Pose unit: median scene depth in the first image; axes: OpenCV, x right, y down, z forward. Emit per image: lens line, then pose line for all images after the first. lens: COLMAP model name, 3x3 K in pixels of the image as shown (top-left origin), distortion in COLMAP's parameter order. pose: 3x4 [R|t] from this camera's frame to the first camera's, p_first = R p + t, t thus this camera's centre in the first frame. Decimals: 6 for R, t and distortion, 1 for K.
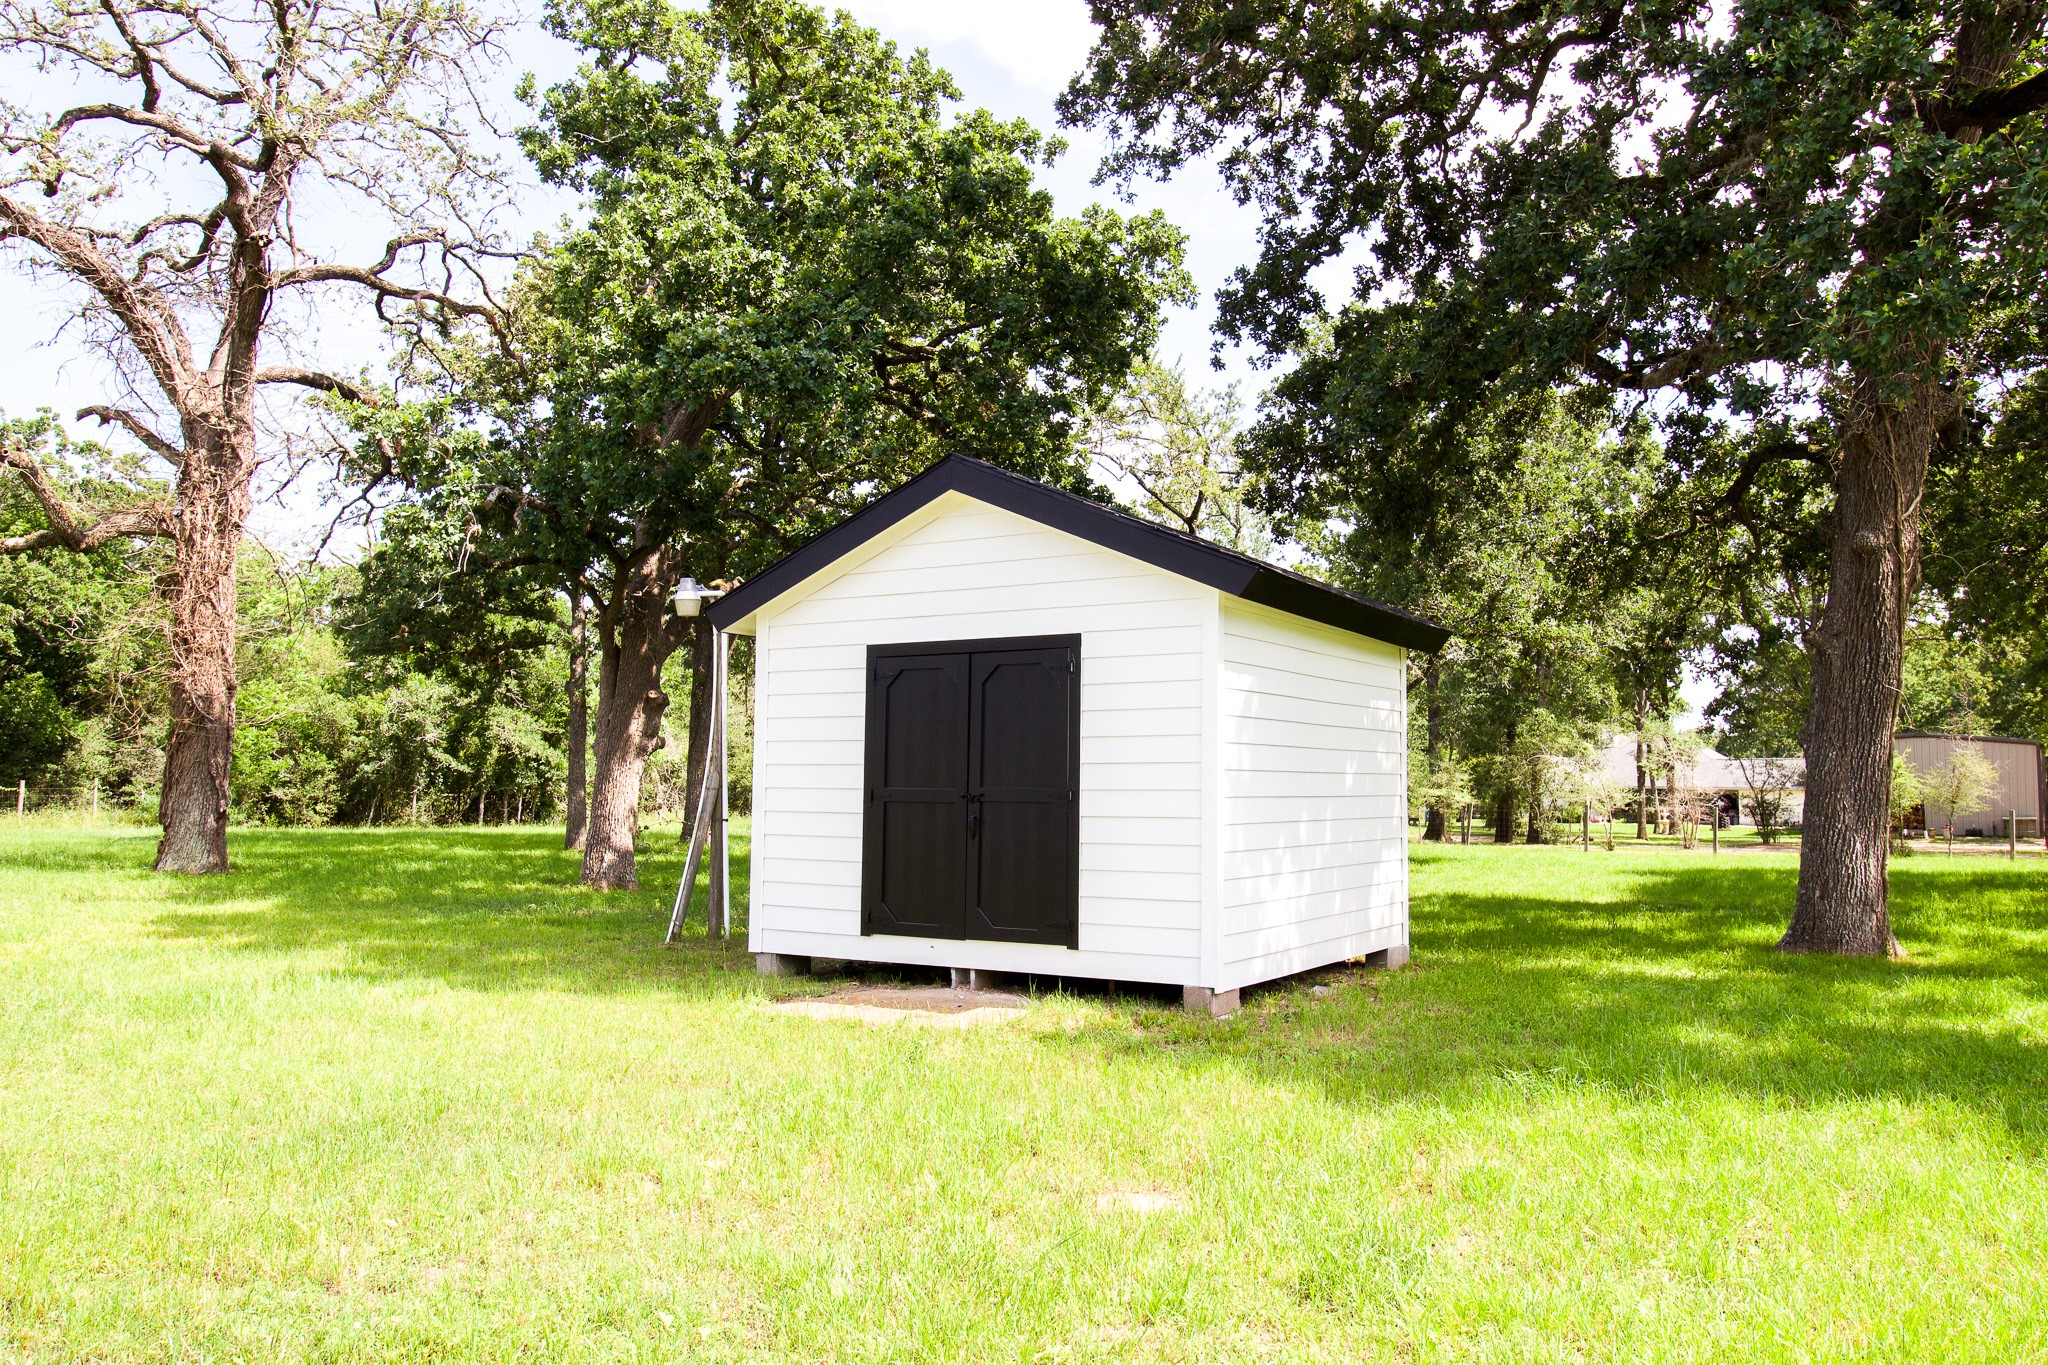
lens RADIAL K [[1528.4, 0, 1024.0], [0, 1528.4, 682.5], [0, 0, 1]] dist [0.004840, -0.000222]
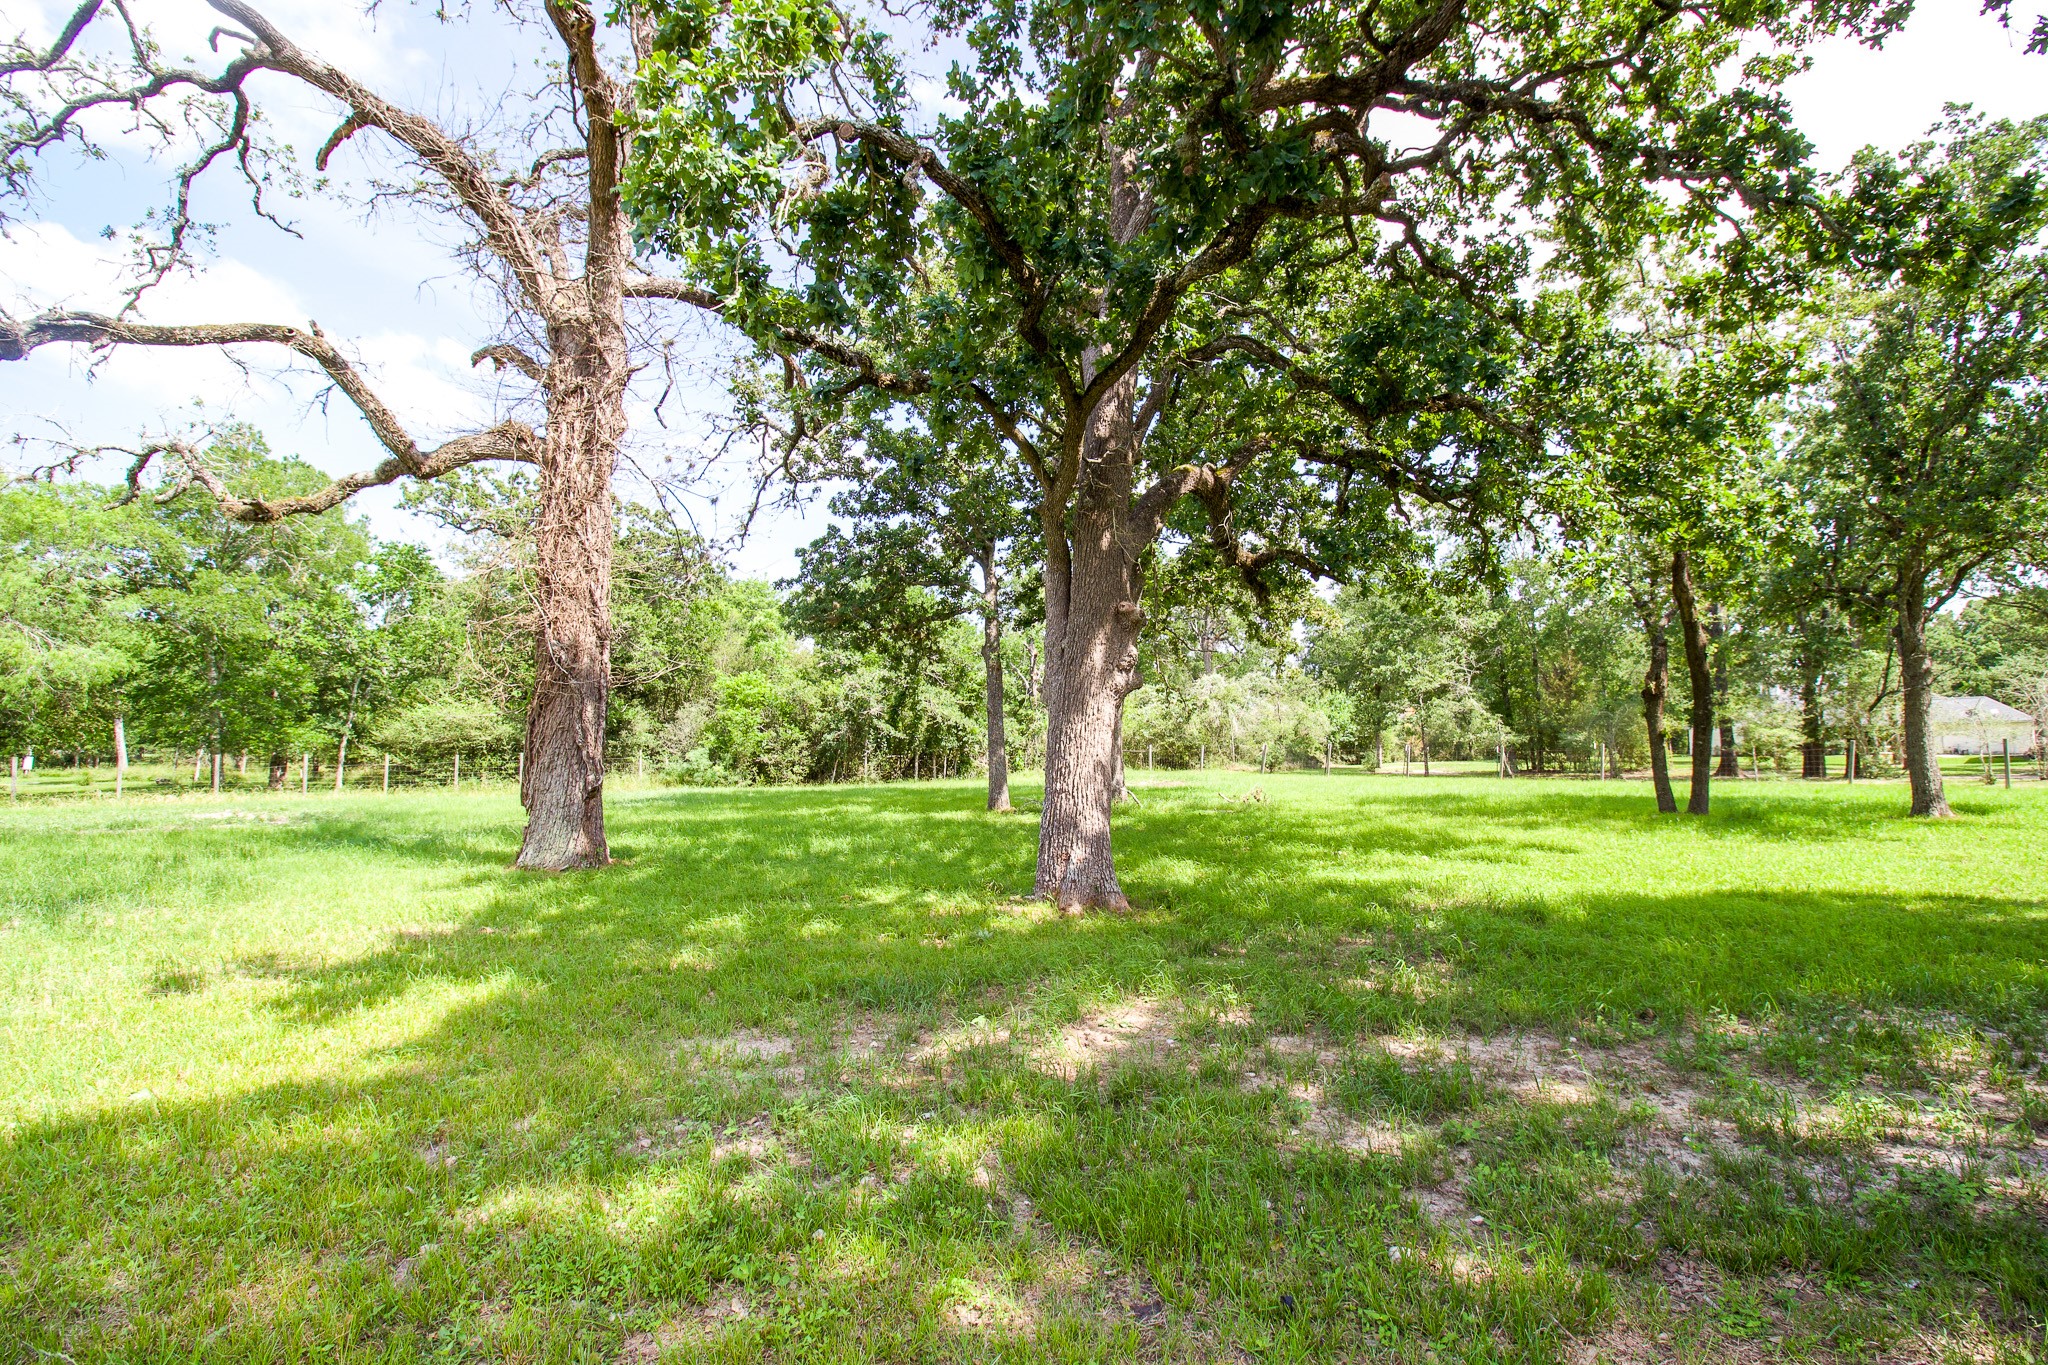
lens RADIAL K [[919.4, 0, 1024.0], [0, 919.4, 682.5], [0, 0, 1]] dist [0.000797, 0.000161]
pose [[0.972807, -0.042245, -0.227733, -0.098453], [0.042566, 0.999088, -0.003504, 0.020685], [0.227674, -0.006285, 0.973717, 0.300642]]
